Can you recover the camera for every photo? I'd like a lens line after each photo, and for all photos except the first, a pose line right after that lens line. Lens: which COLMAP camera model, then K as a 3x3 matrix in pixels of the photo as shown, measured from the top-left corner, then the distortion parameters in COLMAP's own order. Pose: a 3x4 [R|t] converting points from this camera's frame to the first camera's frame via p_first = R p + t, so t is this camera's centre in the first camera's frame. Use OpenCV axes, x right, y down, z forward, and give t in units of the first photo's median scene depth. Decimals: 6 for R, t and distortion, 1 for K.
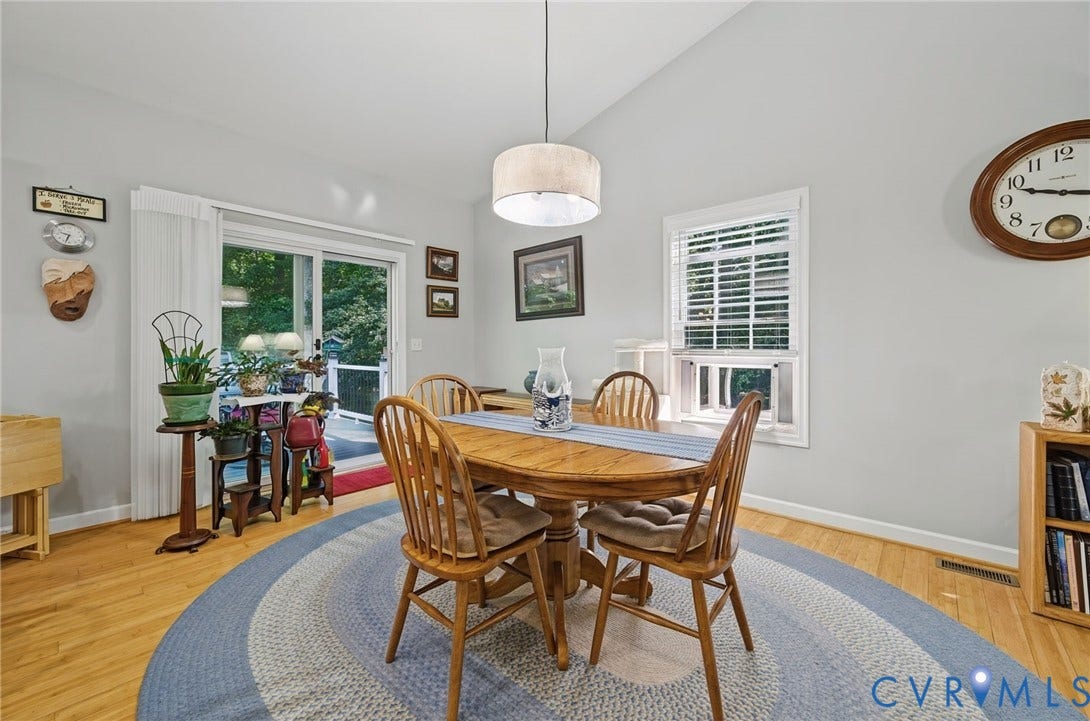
lens RADIAL K [[436.1, 0, 552.9], [0, 436.1, 345.8], [0, 0, 1]] dist [-0.001590, -0.000308]
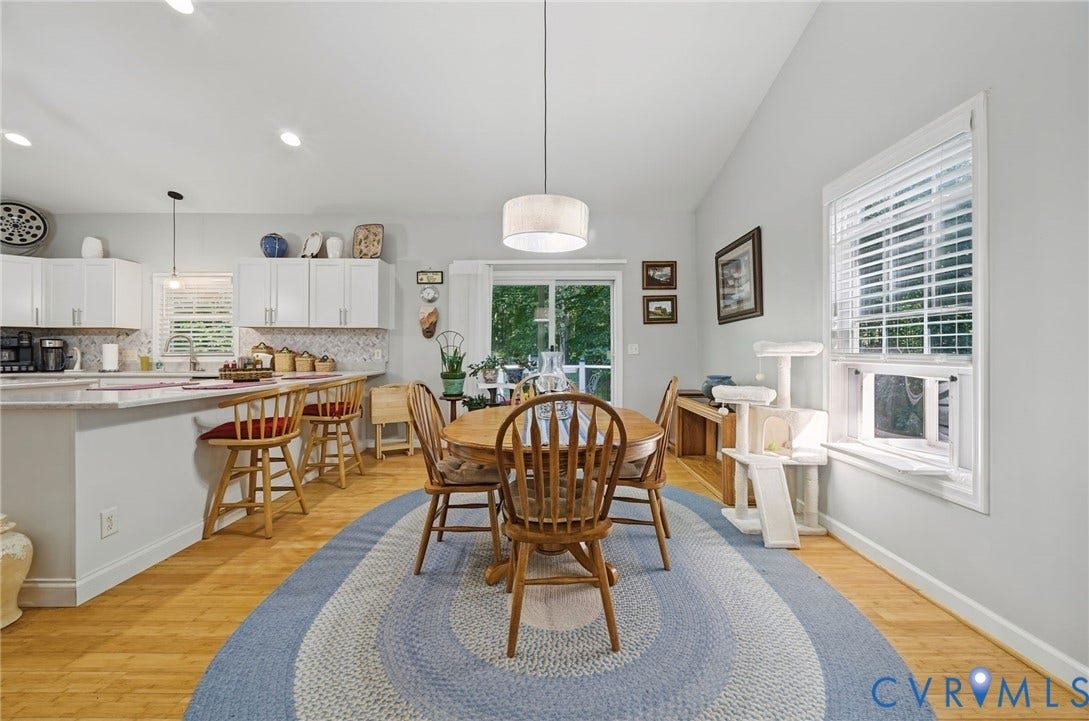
lens RADIAL K [[435.1, 0, 547.1], [0, 435.1, 350.5], [0, 0, 1]] dist [-0.001400, -0.000388]
pose [[0.654491, -0.003942, -0.756059, 0.563475], [0.005116, 0.999987, -0.000786, 0.000272], [0.756052, -0.003353, 0.654503, 0.114075]]
